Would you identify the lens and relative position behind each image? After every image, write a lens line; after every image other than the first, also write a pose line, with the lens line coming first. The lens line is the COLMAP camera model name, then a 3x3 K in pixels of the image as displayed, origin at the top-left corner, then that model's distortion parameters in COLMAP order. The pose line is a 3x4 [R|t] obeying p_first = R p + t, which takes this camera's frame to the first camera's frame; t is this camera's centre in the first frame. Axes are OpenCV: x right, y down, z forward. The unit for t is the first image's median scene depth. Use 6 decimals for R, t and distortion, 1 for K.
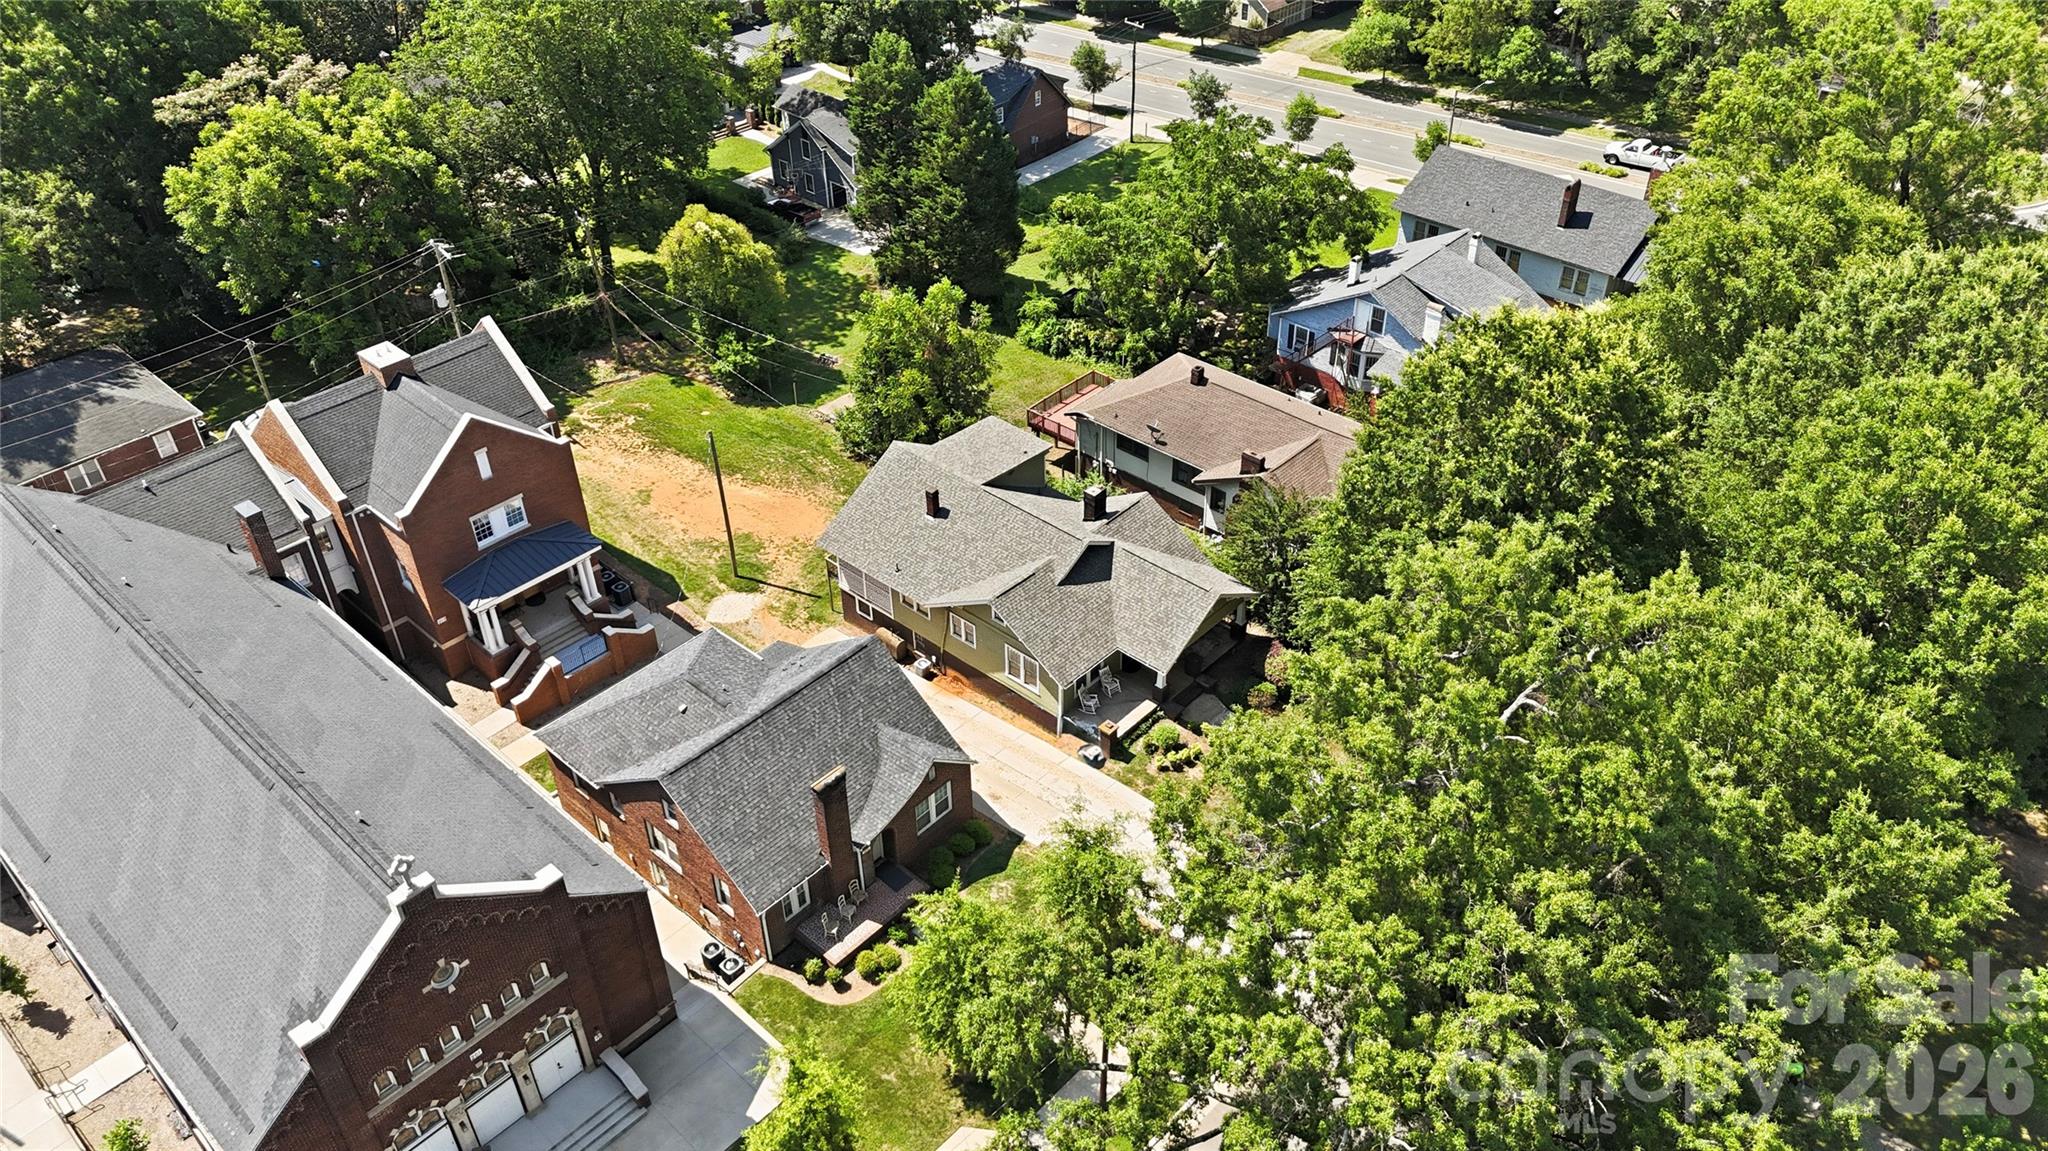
lens RADIAL K [[1460.0, 0, 1024.0], [0, 1460.0, 575.5], [0, 0, 1]] dist [0.070093, -0.076250]
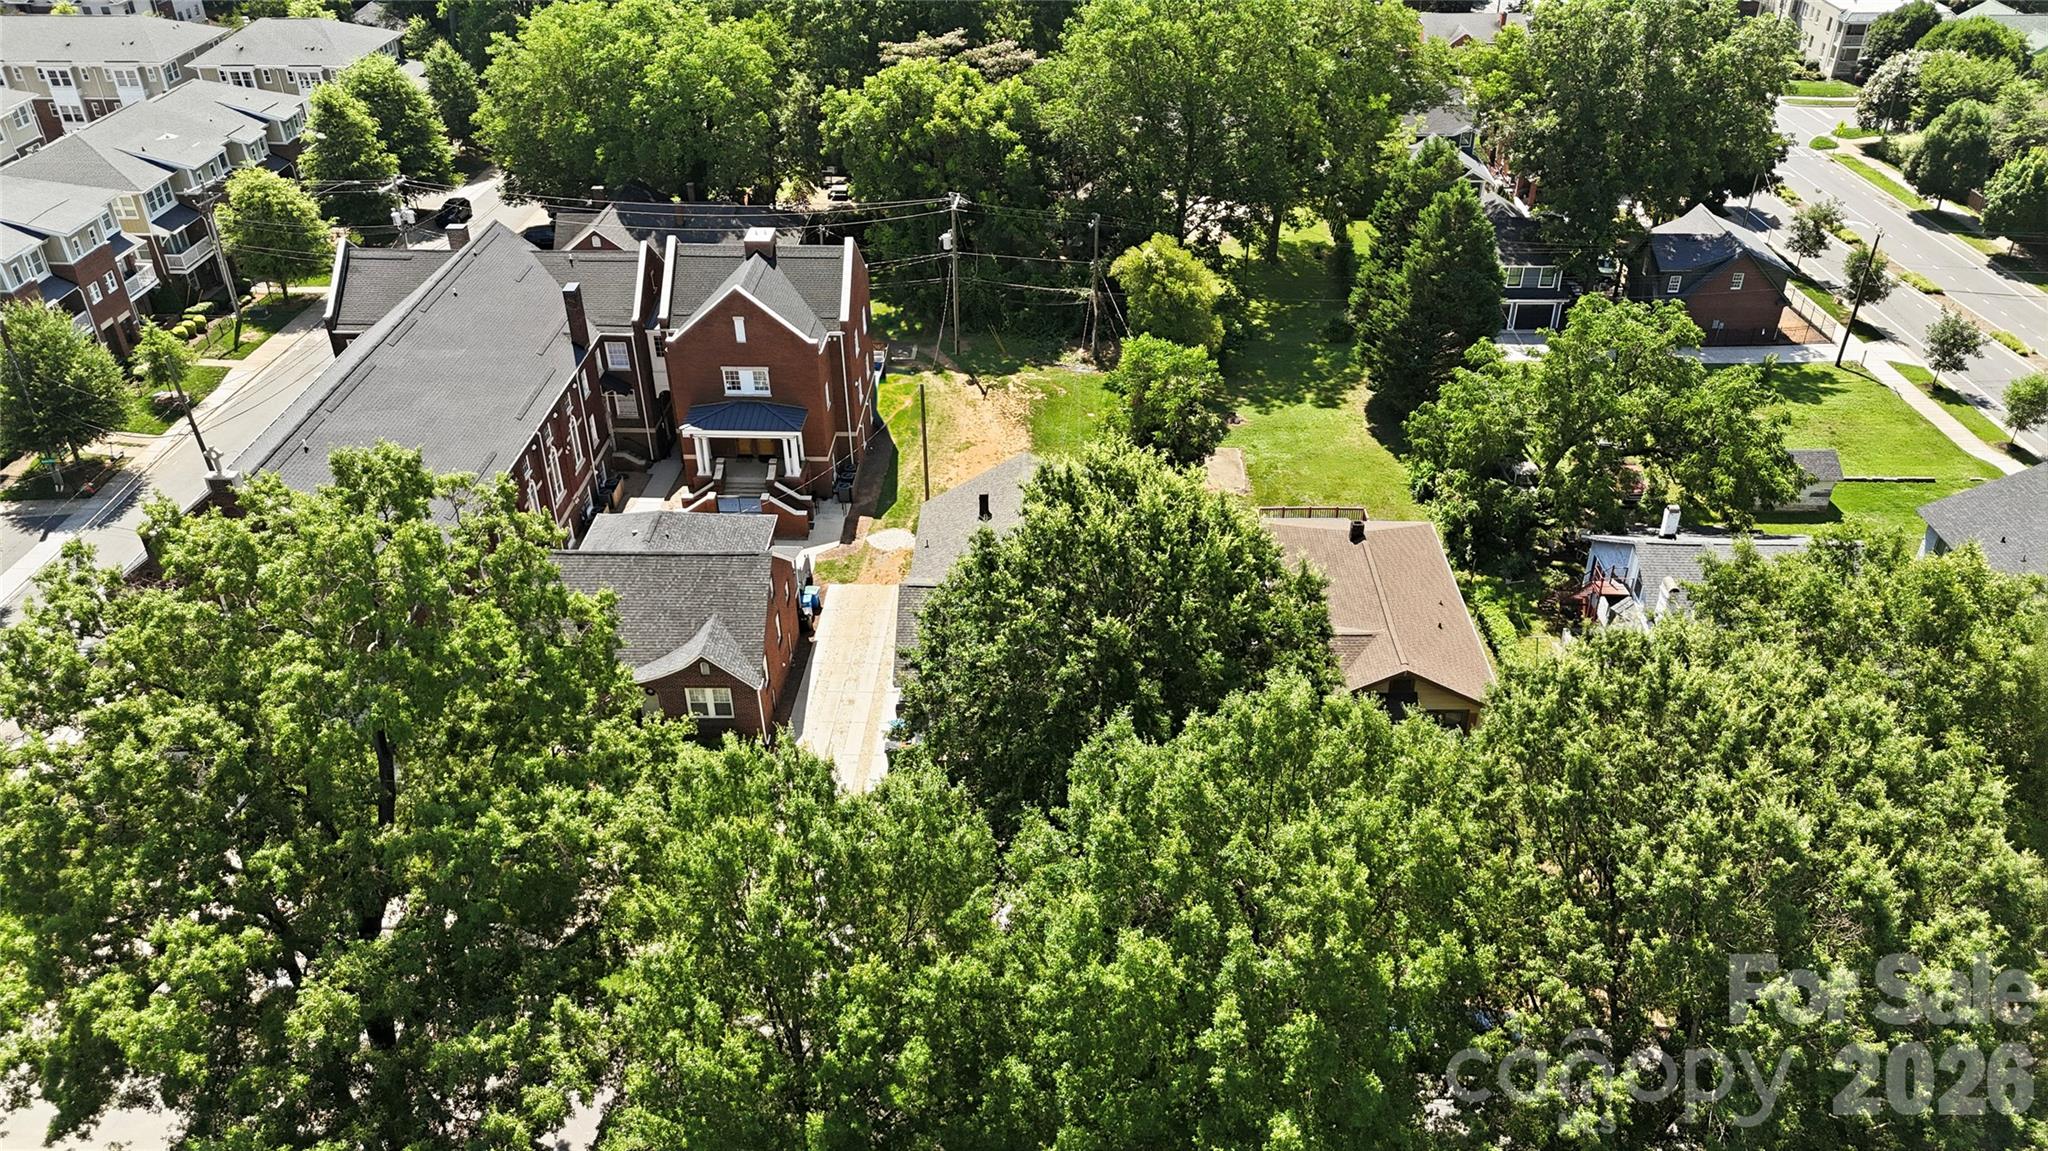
lens RADIAL K [[1460.0, 0, 1024.0], [0, 1460.0, 575.5], [0, 0, 1]] dist [0.070093, -0.076250]
pose [[0.664779, 0.421497, -0.616773, 0.594835], [-0.461668, 0.880889, 0.104389, -0.122229], [0.587308, 0.215348, 0.780189, 0.198949]]
